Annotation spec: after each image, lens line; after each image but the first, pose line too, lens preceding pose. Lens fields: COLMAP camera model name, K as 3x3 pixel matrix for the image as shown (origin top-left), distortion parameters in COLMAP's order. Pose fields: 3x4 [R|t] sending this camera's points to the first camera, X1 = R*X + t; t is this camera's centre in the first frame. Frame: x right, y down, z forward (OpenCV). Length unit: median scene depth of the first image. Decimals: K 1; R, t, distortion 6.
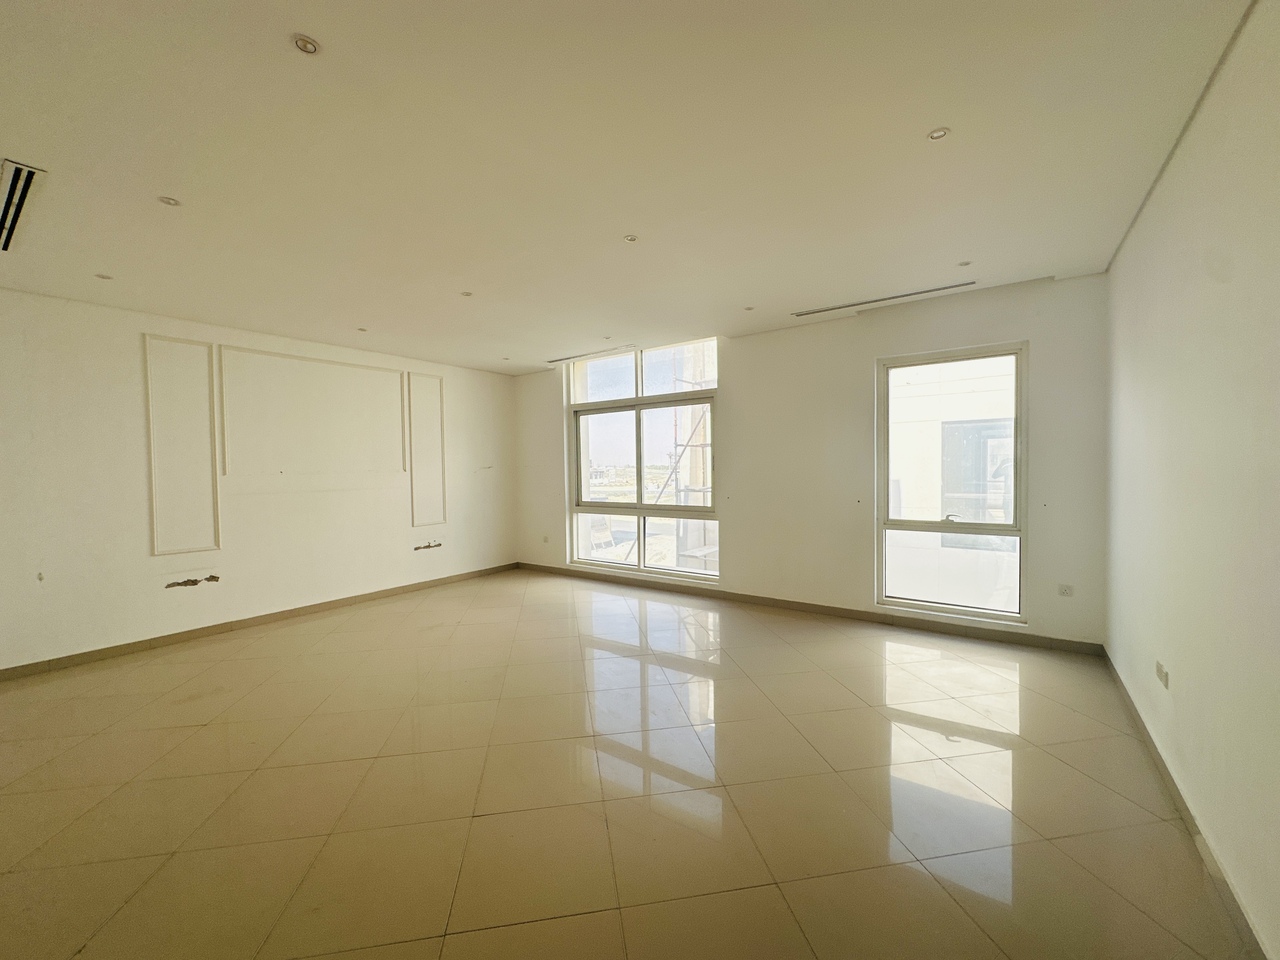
lens RADIAL K [[513.7, 0, 640.0], [0, 513.7, 480.0], [0, 0, 1]] dist [-0.000017, -0.000002]
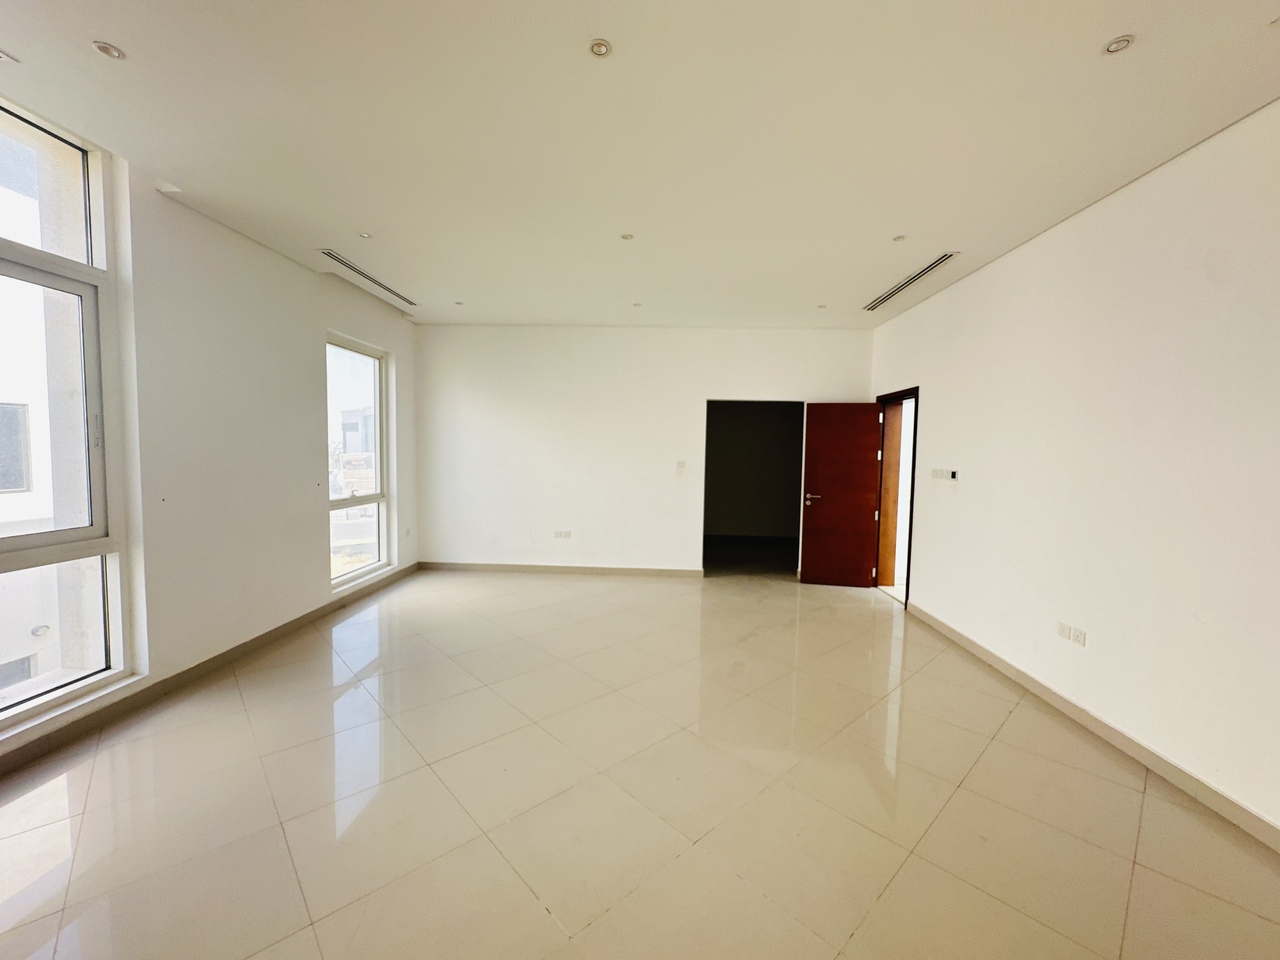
lens RADIAL K [[513.7, 0, 640.0], [0, 513.7, 480.0], [0, 0, 1]] dist [-0.000017, -0.000002]
pose [[-0.552769, -0.044054, 0.832170, -0.632662], [0.011631, 0.998097, 0.060564, -0.014007], [-0.833254, 0.043157, -0.551204, 1.050965]]
